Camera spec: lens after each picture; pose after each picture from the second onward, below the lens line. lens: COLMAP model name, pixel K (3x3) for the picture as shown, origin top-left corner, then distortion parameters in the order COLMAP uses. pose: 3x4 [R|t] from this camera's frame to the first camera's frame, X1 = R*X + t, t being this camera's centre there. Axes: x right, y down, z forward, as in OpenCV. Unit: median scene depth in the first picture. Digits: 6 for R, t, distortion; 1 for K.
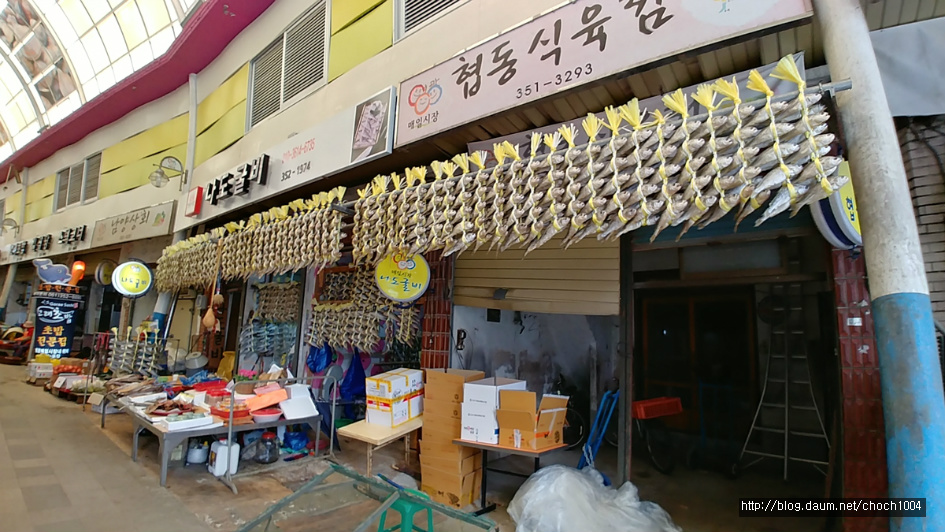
lens RADIAL K [[429.6, 0, 472.5], [0, 429.6, 267.7], [0, 0, 1]] dist [-0.077460, -0.000900]
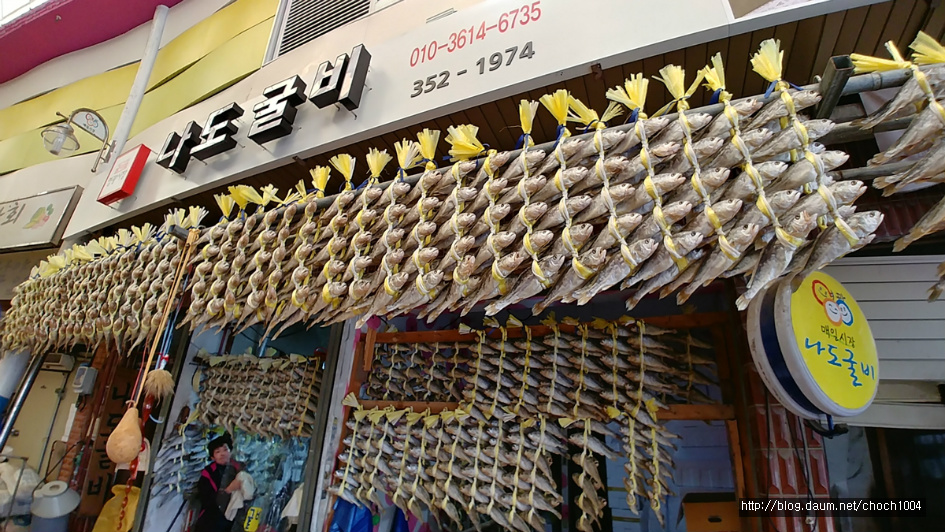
lens RADIAL K [[429.6, 0, 477.7], [0, 429.6, 261.6], [0, 0, 1]] dist [-0.077460, -0.000900]
pose [[0.975727, 0.104341, 0.192536, -0.402132], [-0.056553, 0.969429, -0.238766, 0.038998], [-0.211563, 0.222082, 0.951799, 0.559042]]
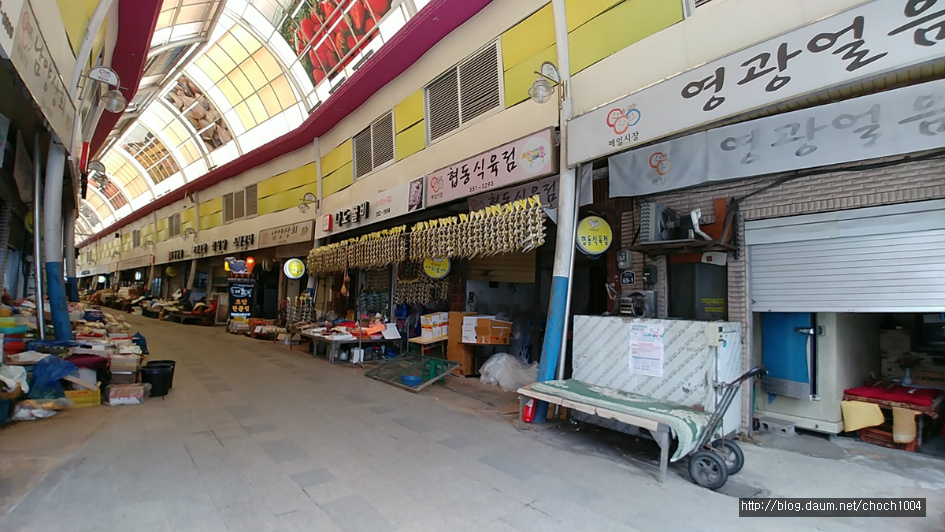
lens RADIAL K [[429.6, 0, 470.9], [0, 429.6, 268.4], [0, 0, 1]] dist [-0.077460, -0.000900]
pose [[0.977735, -0.029594, -0.207745, 0.320178], [0.044227, 0.996829, 0.066151, -0.072946], [0.205129, -0.073866, 0.975944, -0.726286]]
